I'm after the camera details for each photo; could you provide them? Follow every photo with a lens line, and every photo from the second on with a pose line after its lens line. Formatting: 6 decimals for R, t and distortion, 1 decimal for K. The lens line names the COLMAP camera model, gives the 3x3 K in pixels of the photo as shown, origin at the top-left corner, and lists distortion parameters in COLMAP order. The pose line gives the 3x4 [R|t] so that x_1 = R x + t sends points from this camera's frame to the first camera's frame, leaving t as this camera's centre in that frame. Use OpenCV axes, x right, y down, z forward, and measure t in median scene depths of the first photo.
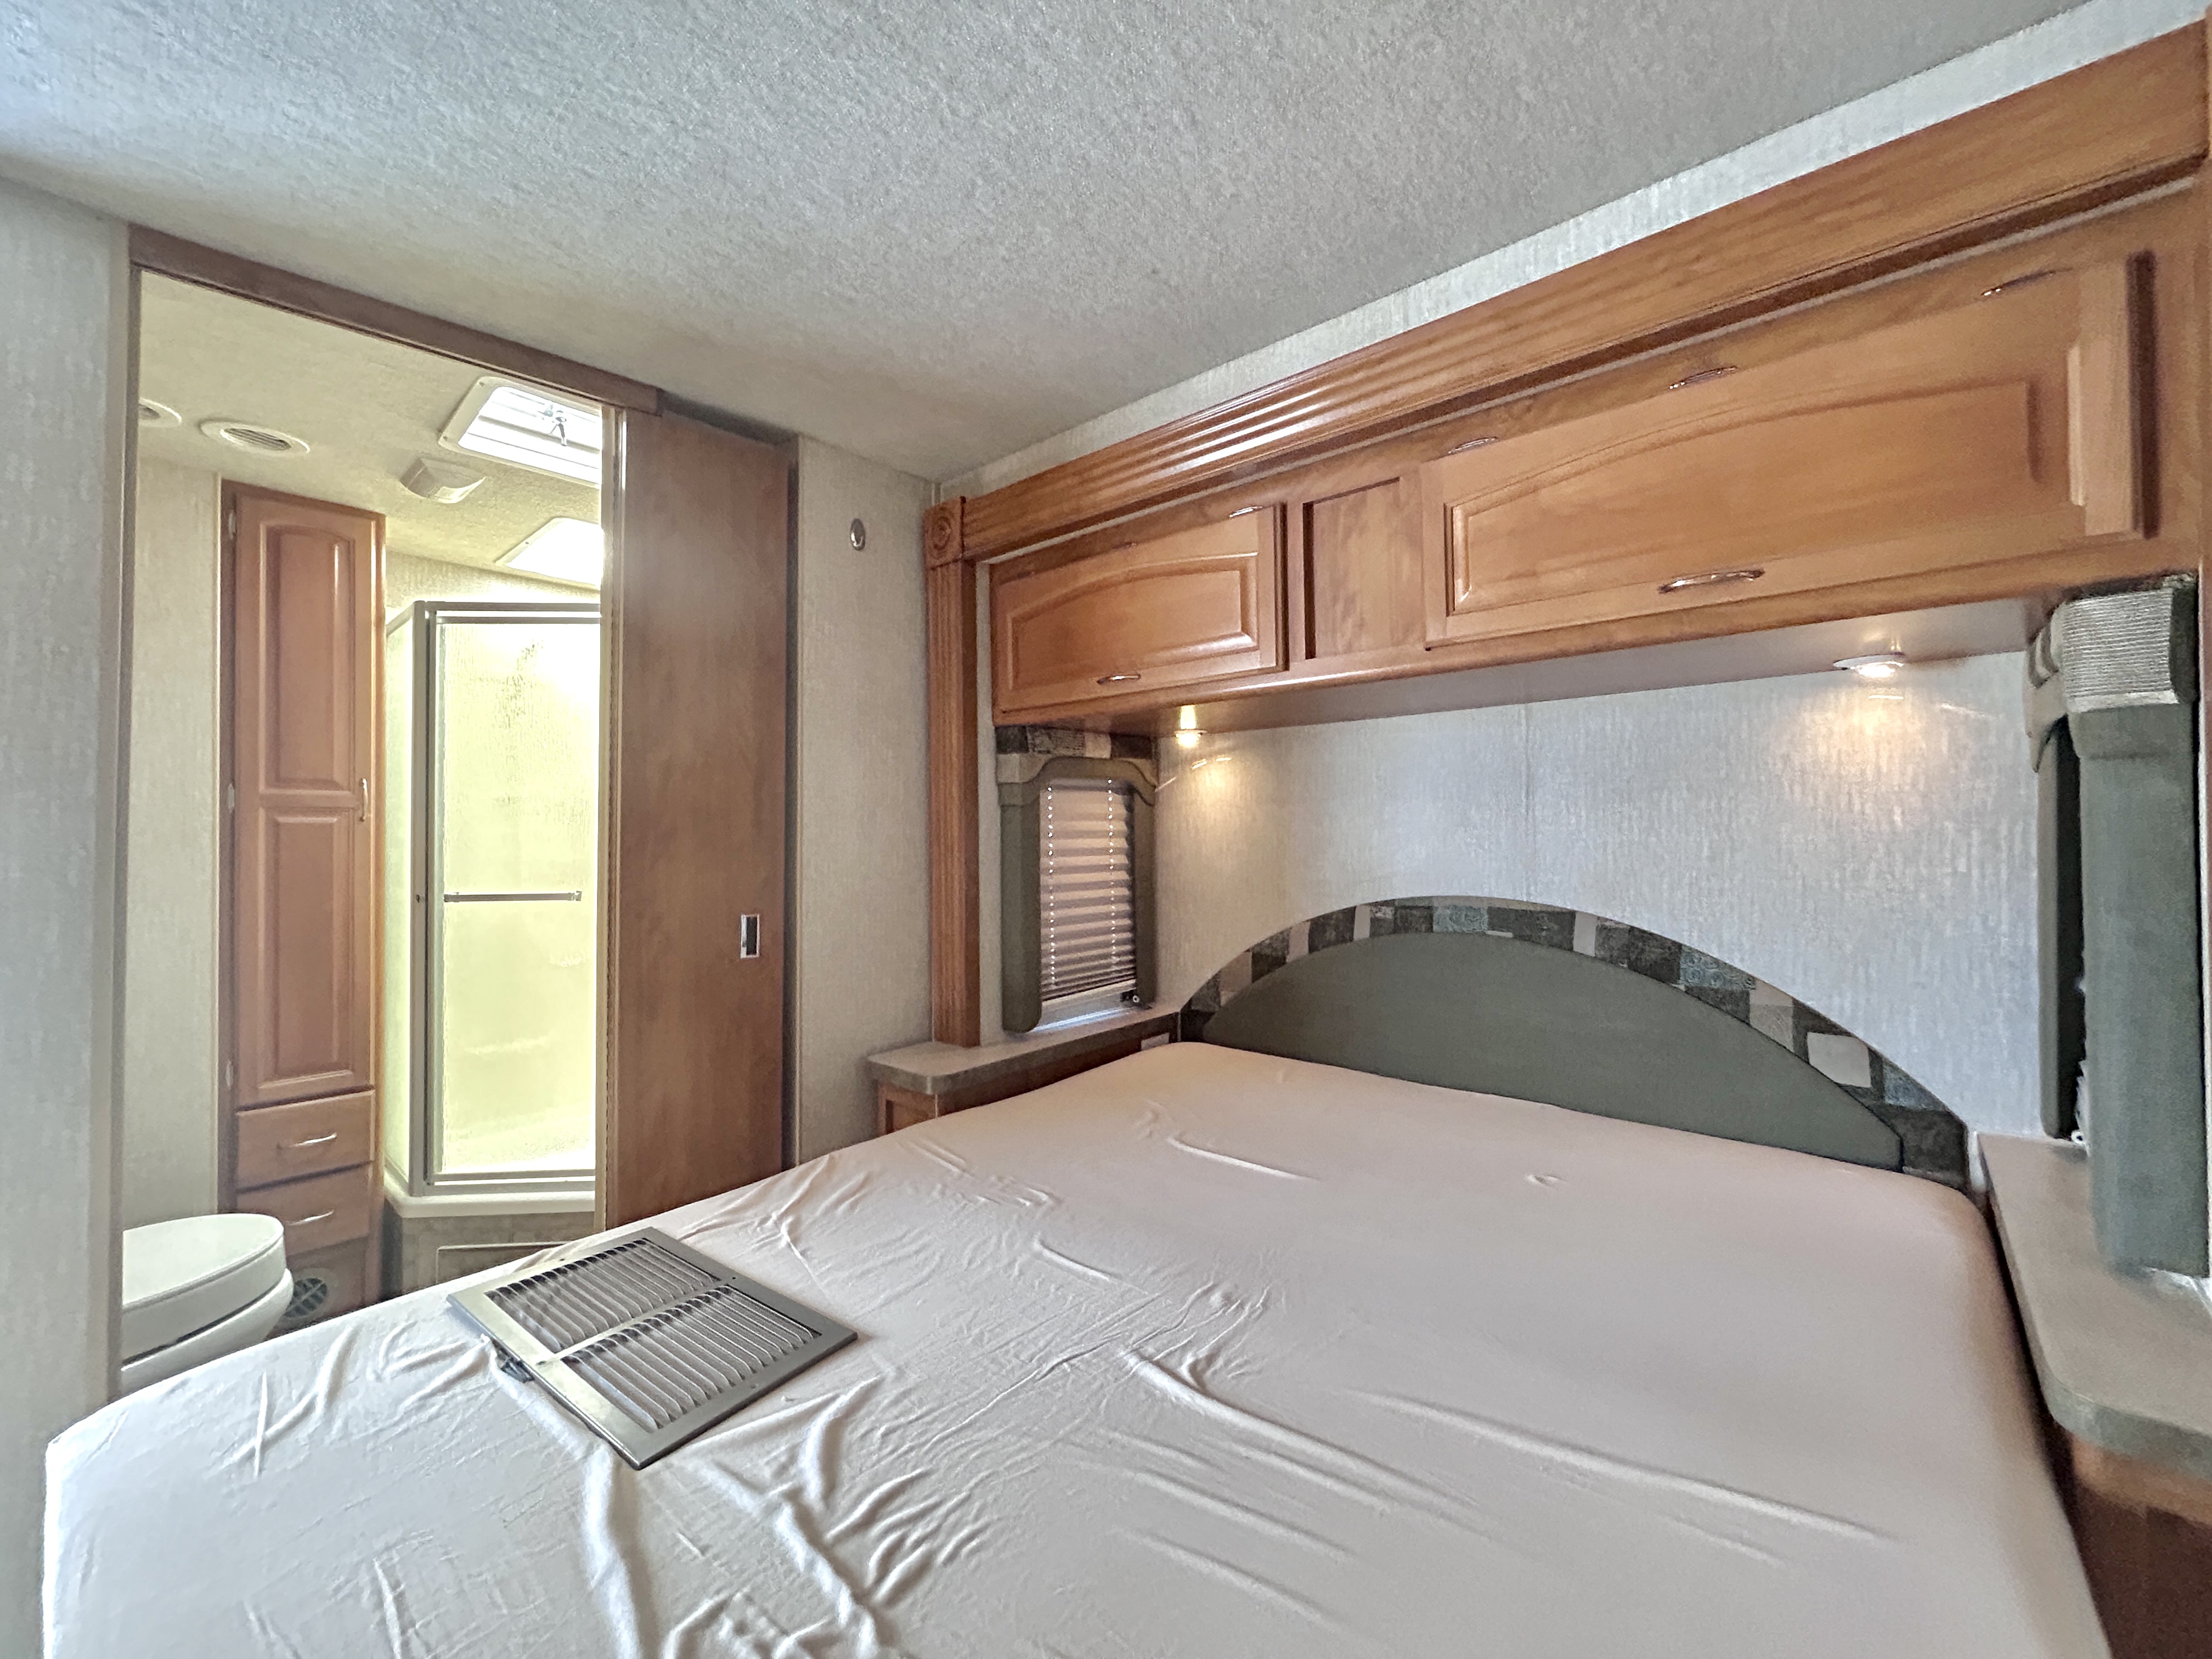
lens RADIAL K [[893.6, 0, 1104.1], [0, 893.6, 828.6], [0, 0, 1]] dist [0.001031, 0.000752]
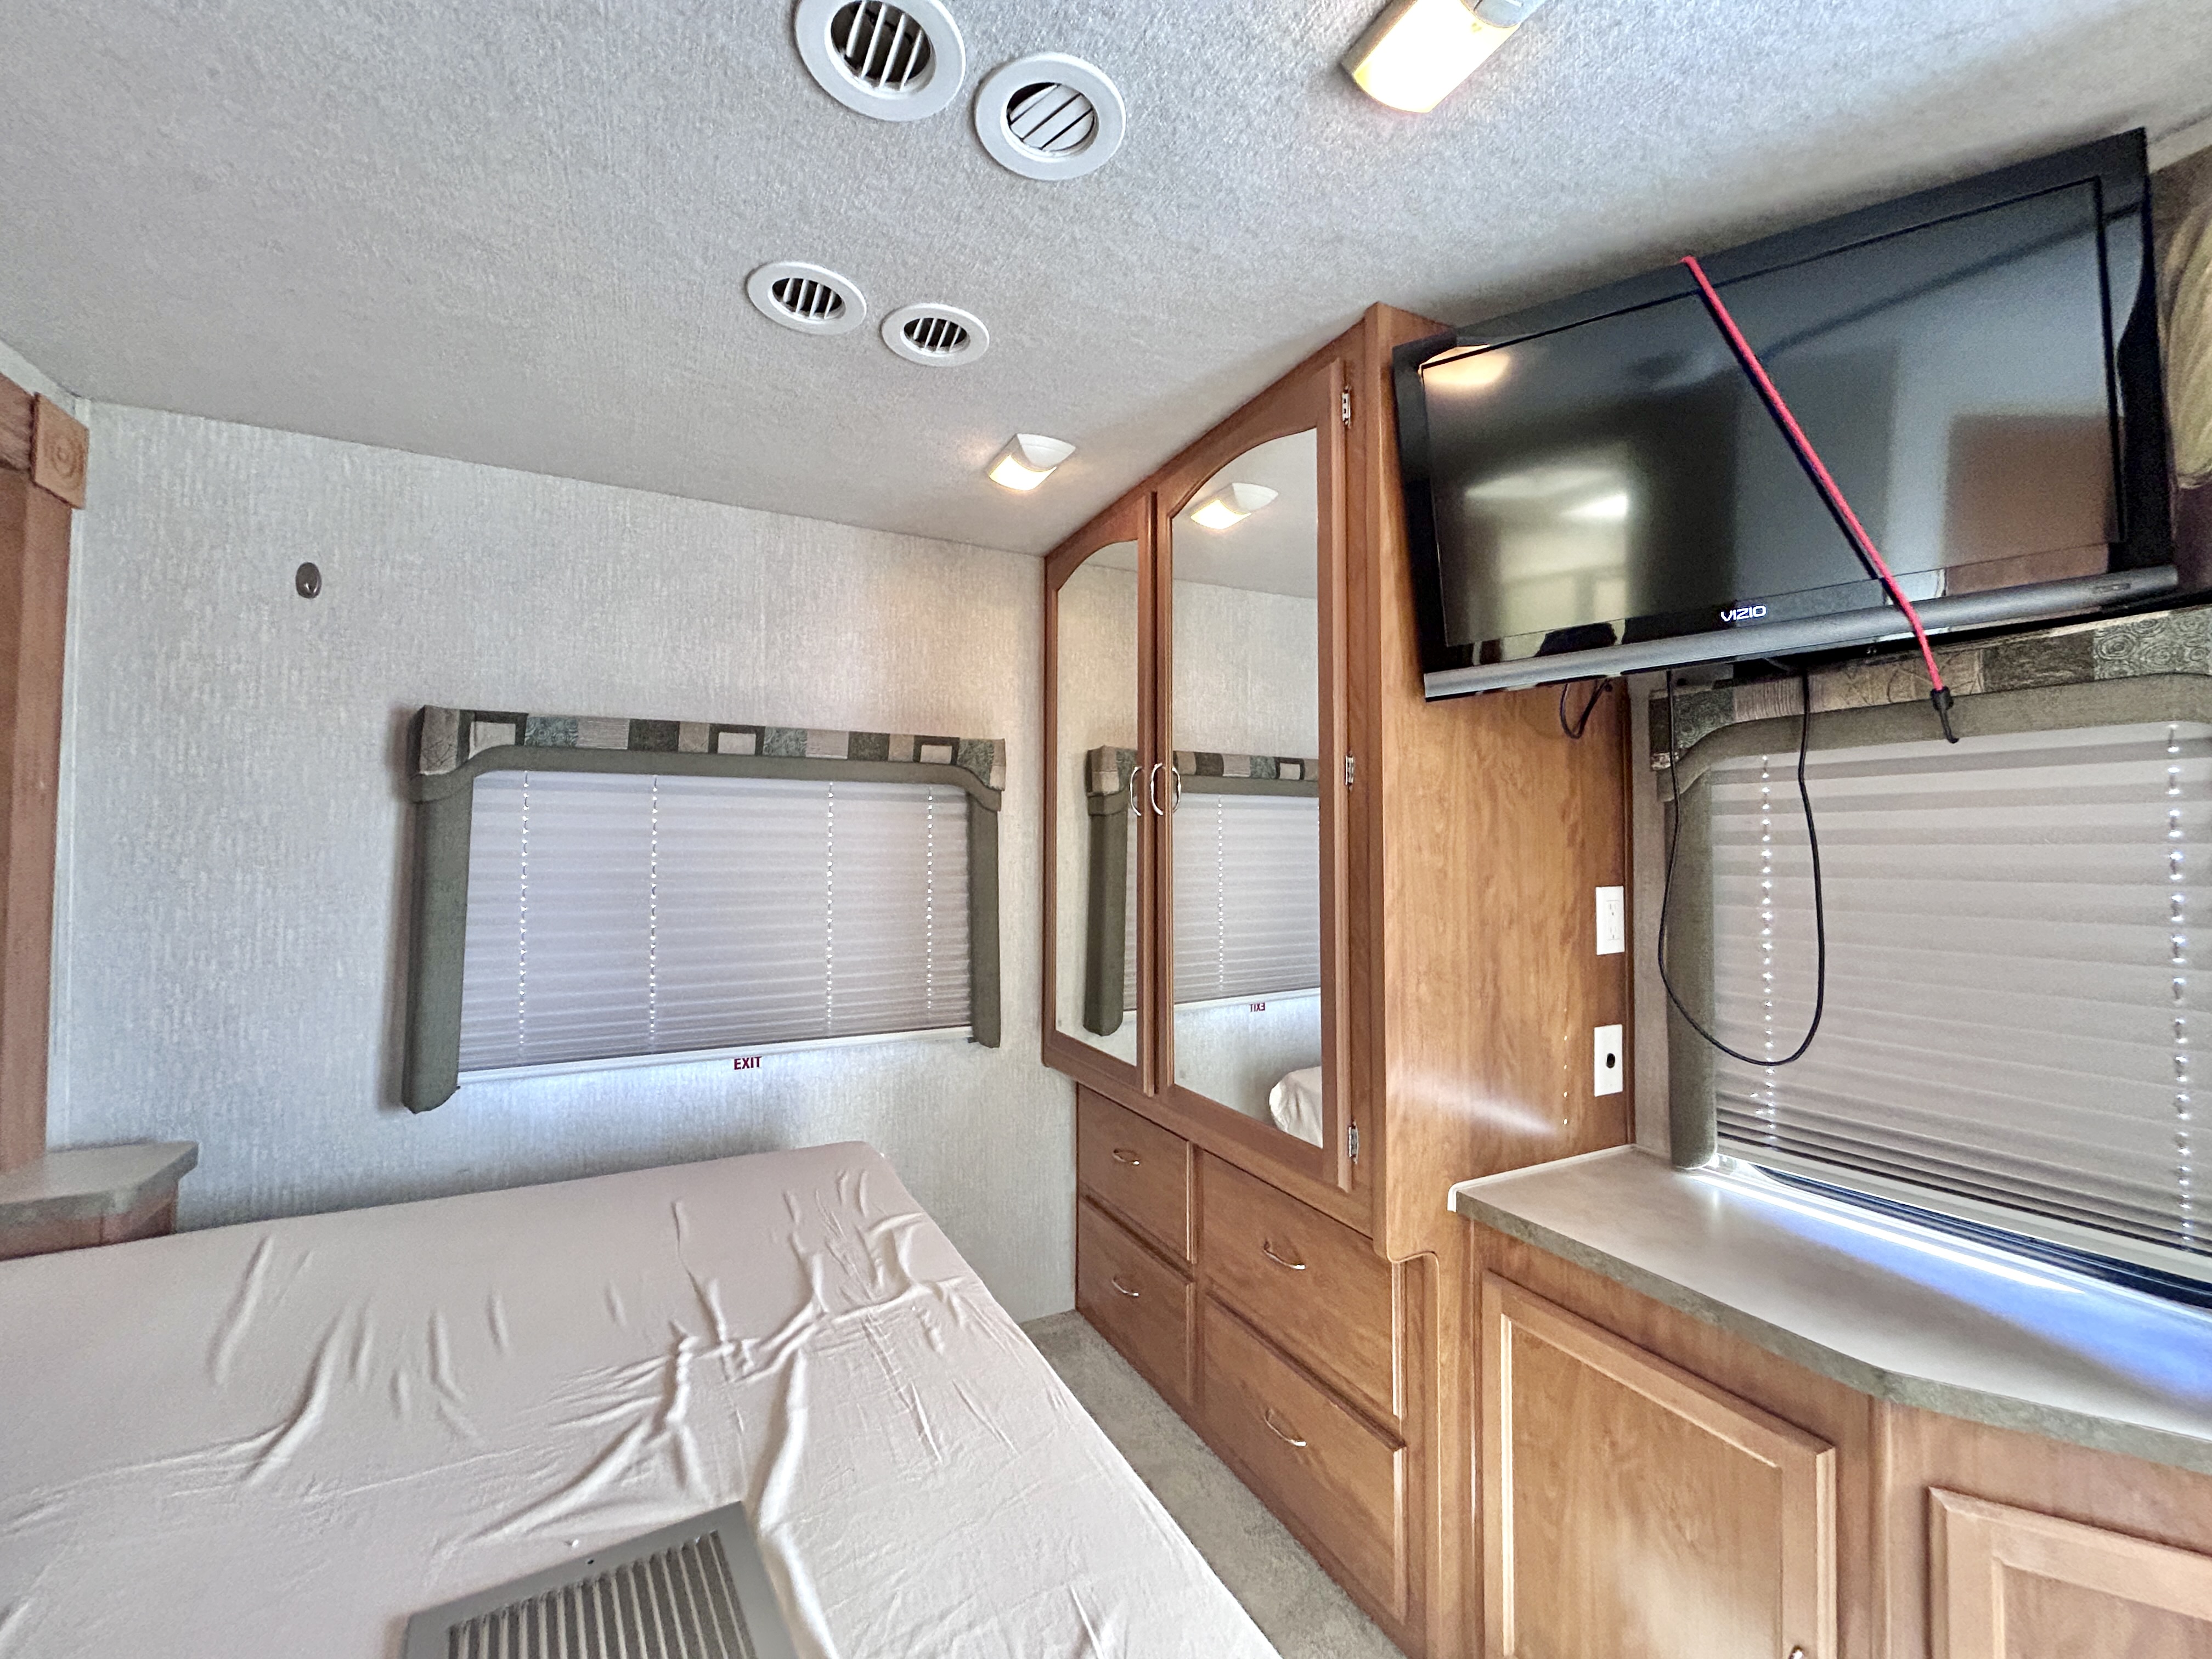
lens RADIAL K [[889.8, 0, 1101.4], [0, 889.8, 835.4], [0, 0, 1]] dist [-0.002135, -0.000365]
pose [[-0.931151, 0.008935, 0.364524, -0.639007], [-0.002335, 0.999533, -0.030463, -0.012538], [-0.364626, -0.029217, -0.930695, 0.906193]]
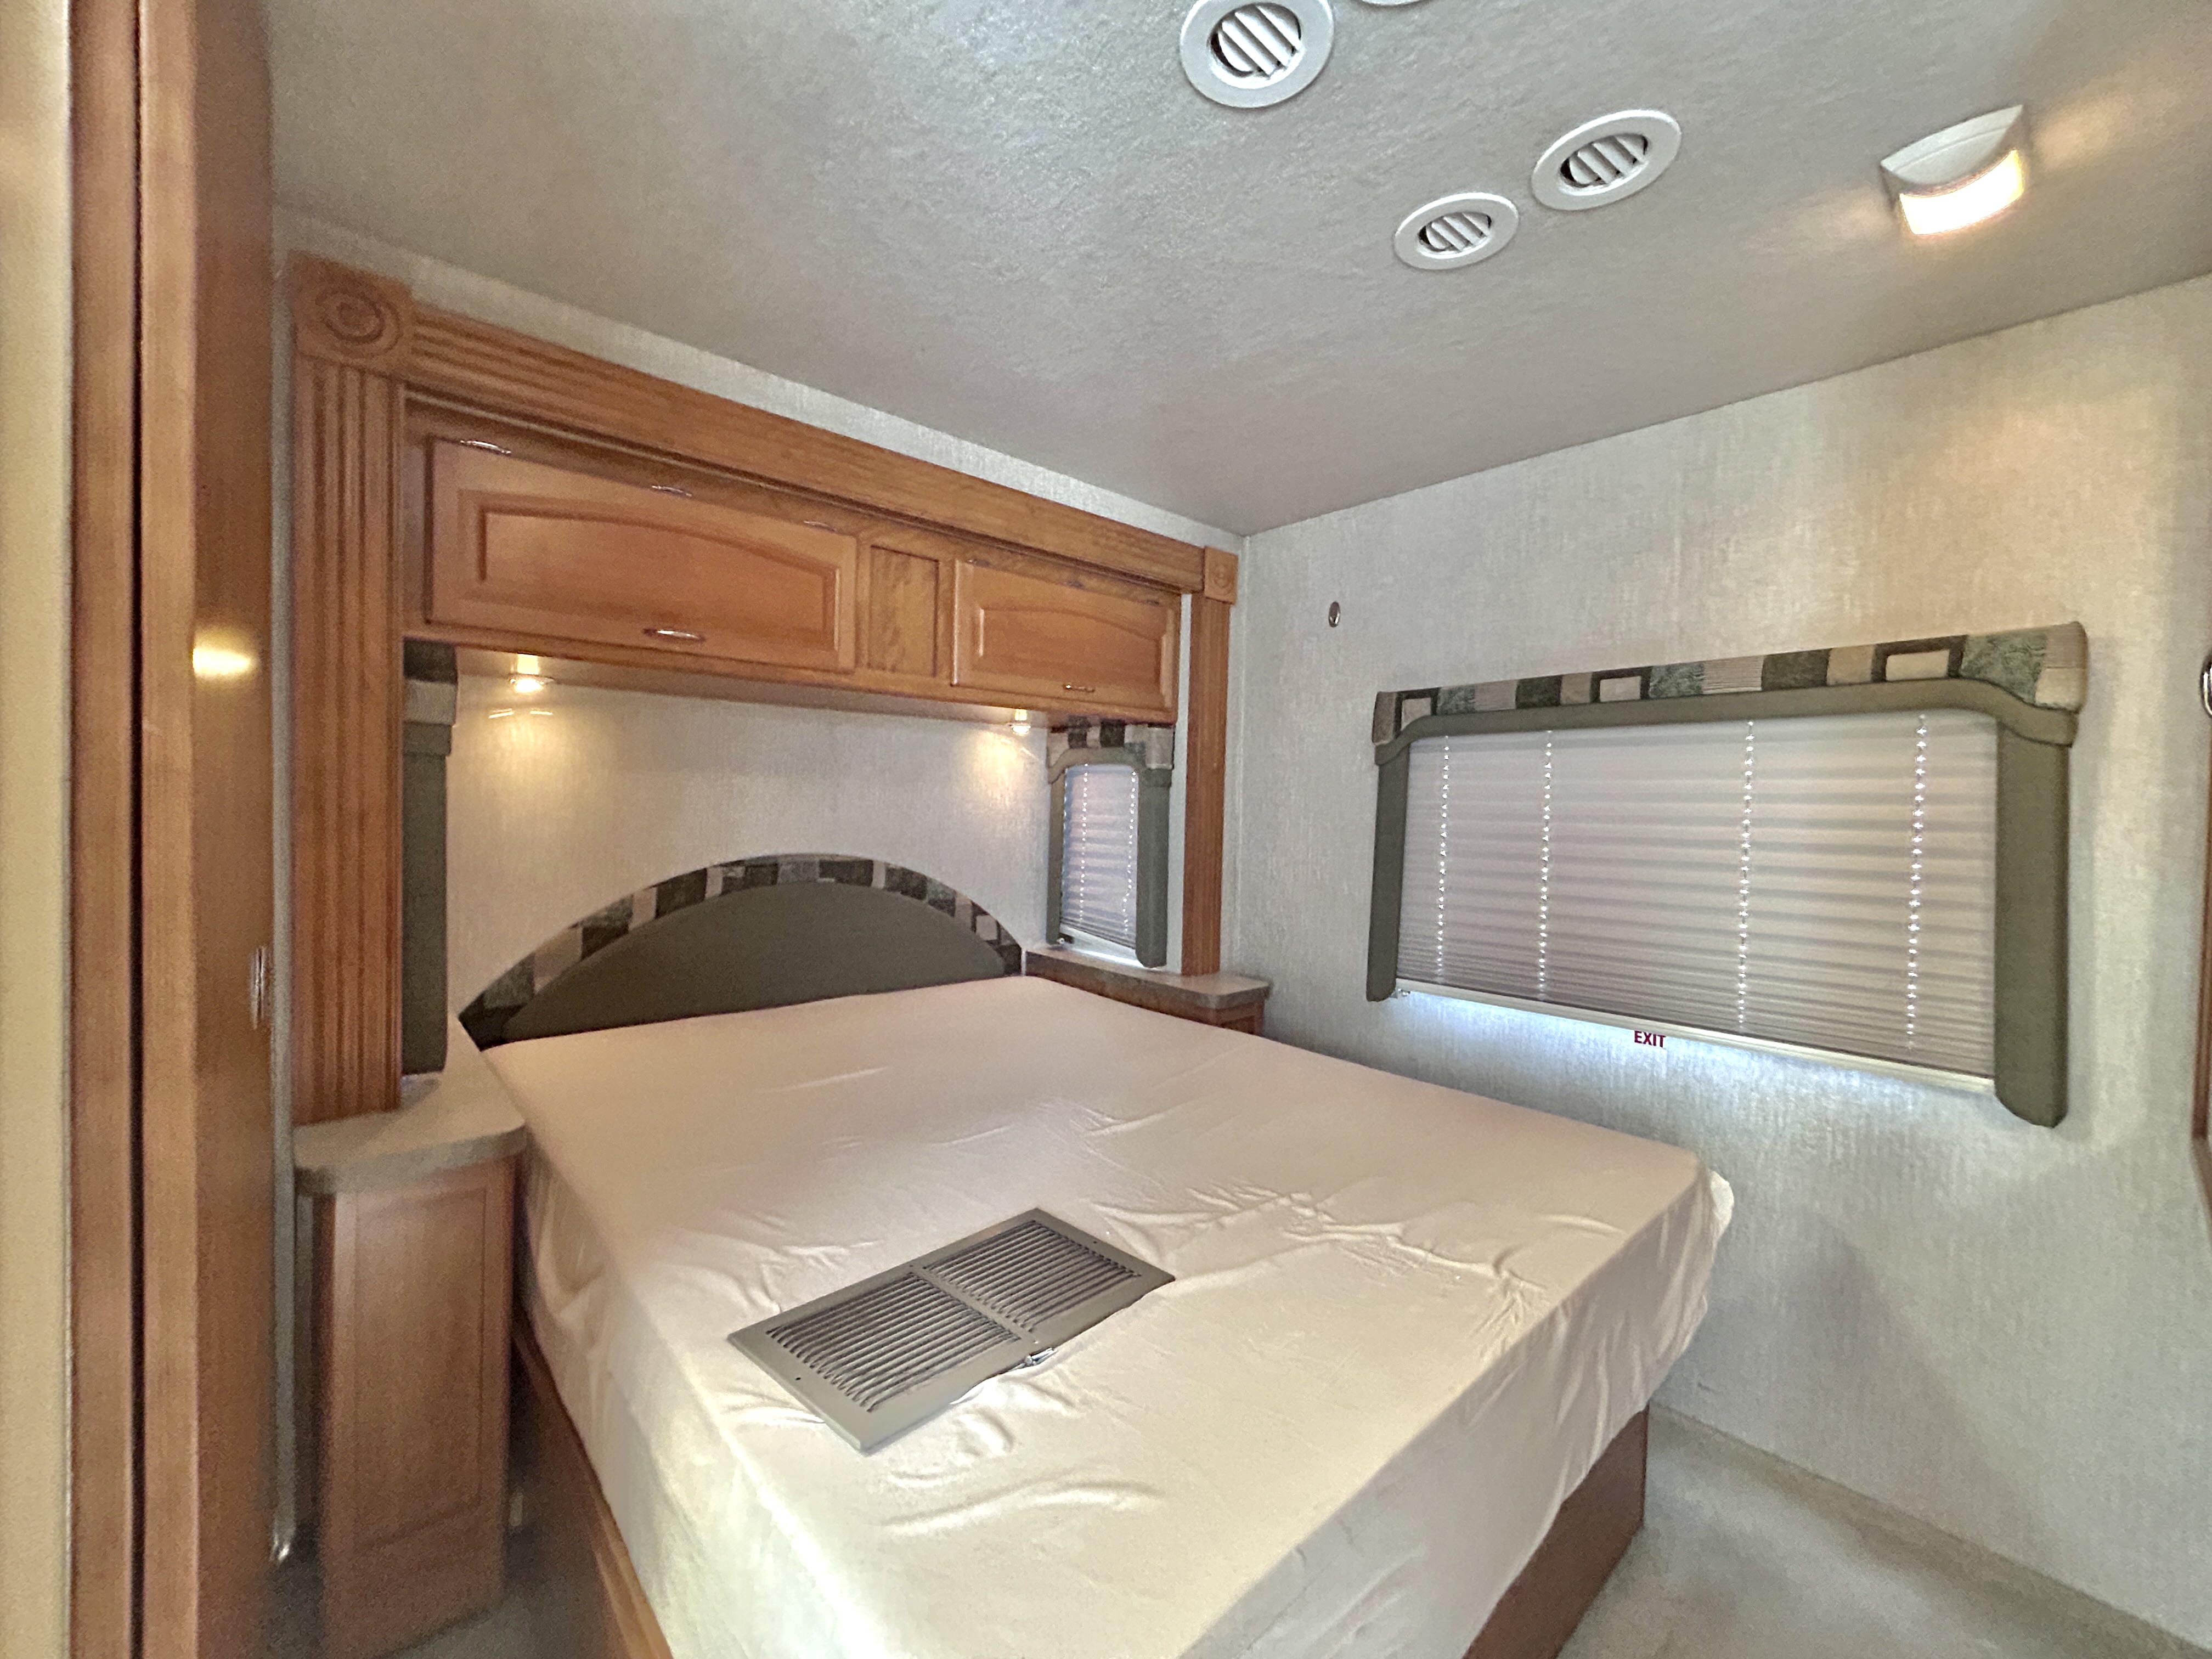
lens RADIAL K [[893.6, 0, 1104.1], [0, 893.6, 828.6], [0, 0, 1]] dist [0.001031, 0.000752]
pose [[0.116497, -0.017884, 0.993030, -0.936380], [-0.031238, 0.999277, 0.021661, -0.001383], [-0.992700, -0.033544, 0.115854, 0.482340]]
